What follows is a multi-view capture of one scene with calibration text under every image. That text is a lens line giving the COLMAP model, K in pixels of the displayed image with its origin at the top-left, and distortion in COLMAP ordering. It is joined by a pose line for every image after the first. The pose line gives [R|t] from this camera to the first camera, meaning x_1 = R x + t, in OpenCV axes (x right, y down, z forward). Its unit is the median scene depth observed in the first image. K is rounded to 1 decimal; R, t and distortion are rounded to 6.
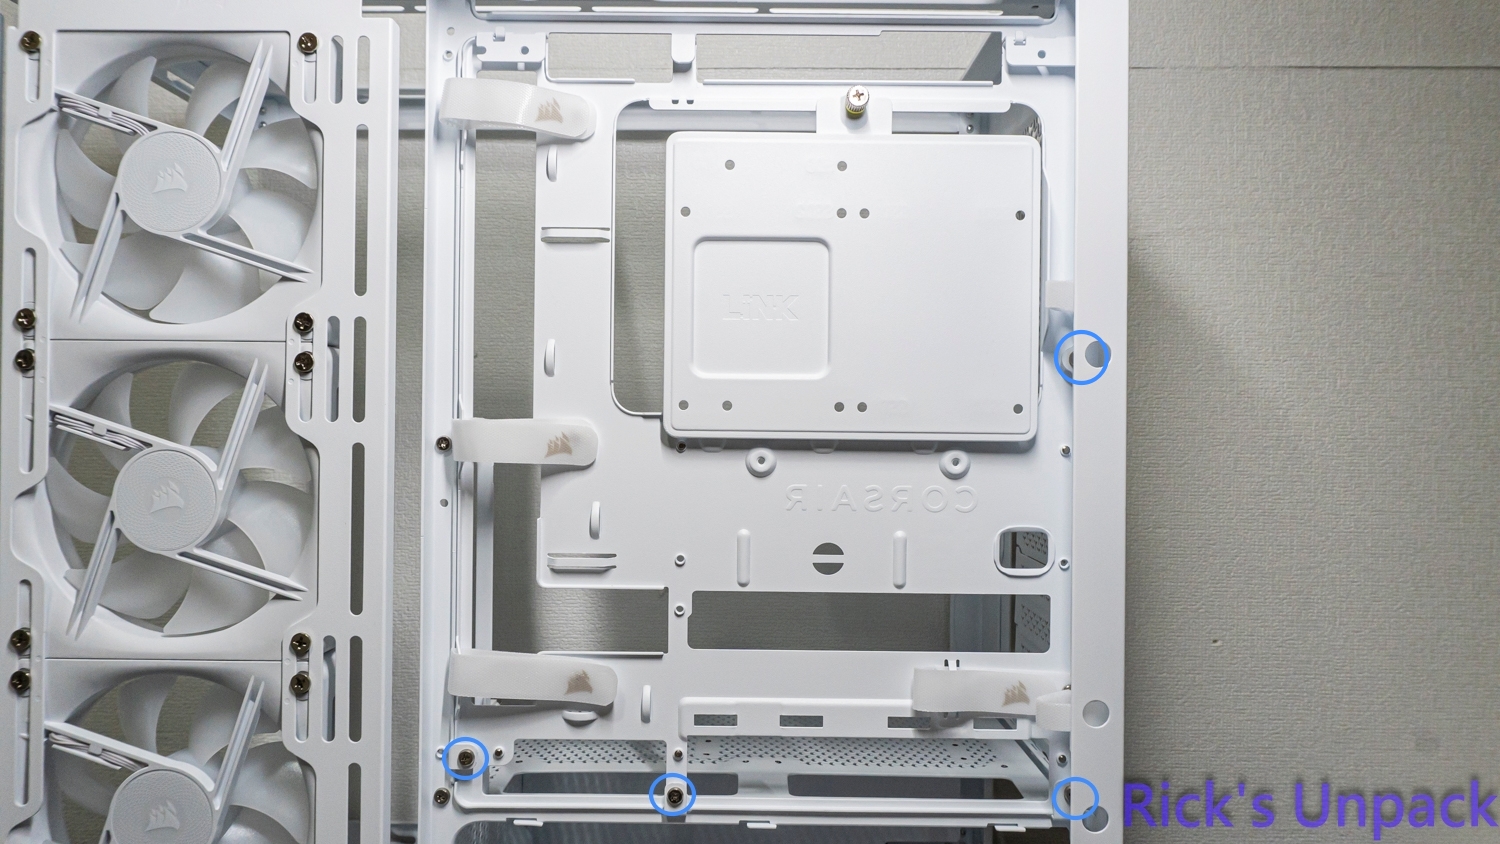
lens RADIAL K [[1086.9, 0, 750.0], [0, 1086.9, 422.0], [0, 0, 1]] dist [0.001617, -0.002845]
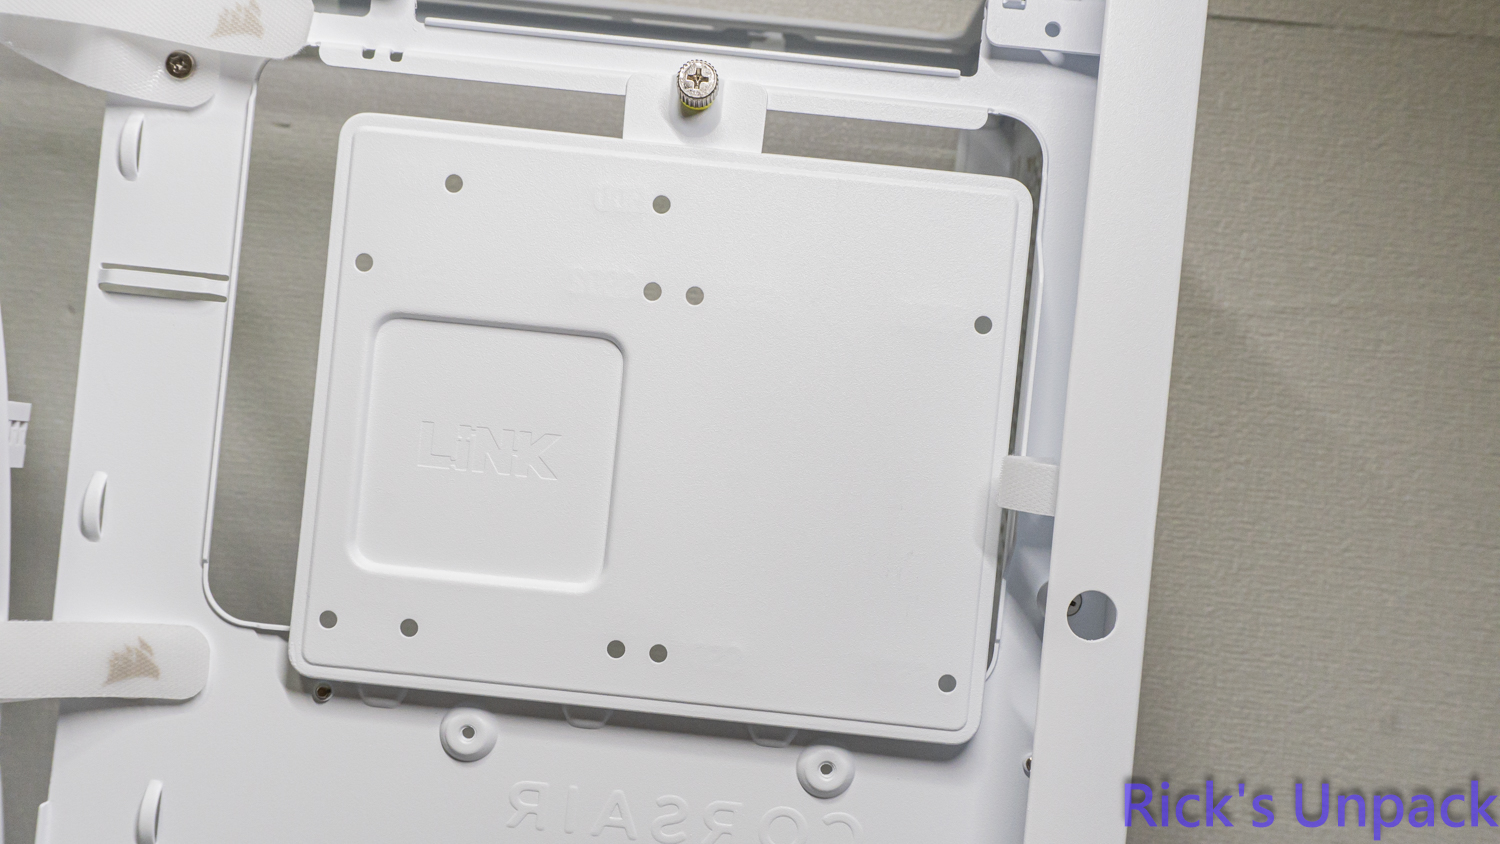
lens RADIAL K [[1614.4, 0, 750.0], [0, 1614.4, 422.0], [0, 0, 1]] dist [0.029333, 0.027187]
pose [[0.995900, 0.090459, -0.000565, 0.136478], [-0.090461, 0.995890, -0.004531, -0.126700], [0.000153, 0.004564, 0.999990, 0.198573]]
